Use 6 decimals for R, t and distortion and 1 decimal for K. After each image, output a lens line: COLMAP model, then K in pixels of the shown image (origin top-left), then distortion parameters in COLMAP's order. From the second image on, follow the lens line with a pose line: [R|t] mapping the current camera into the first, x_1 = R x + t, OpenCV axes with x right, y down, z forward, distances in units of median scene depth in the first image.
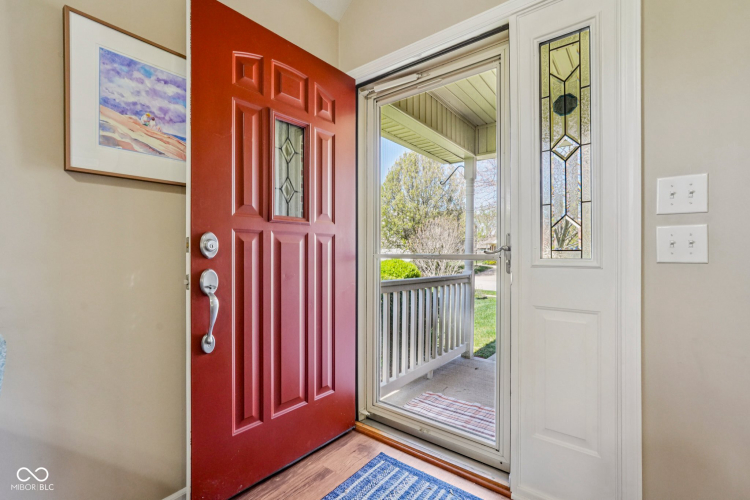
lens RADIAL K [[333.0, 0, 374.0], [0, 333.0, 251.9], [0, 0, 1]] dist [-0.010462, 0.000925]
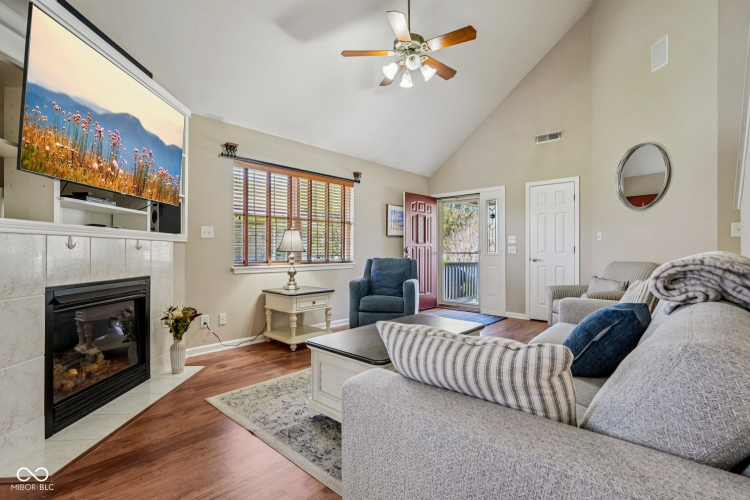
lens RADIAL K [[335.0, 0, 374.7], [0, 335.0, 247.4], [0, 0, 1]] dist [-0.035118, -0.000365]
pose [[0.995882, 0.003185, -0.090602, -0.417737], [-0.004147, 0.999937, -0.010434, -0.001658], [0.090563, 0.010767, 0.995832, -2.669274]]
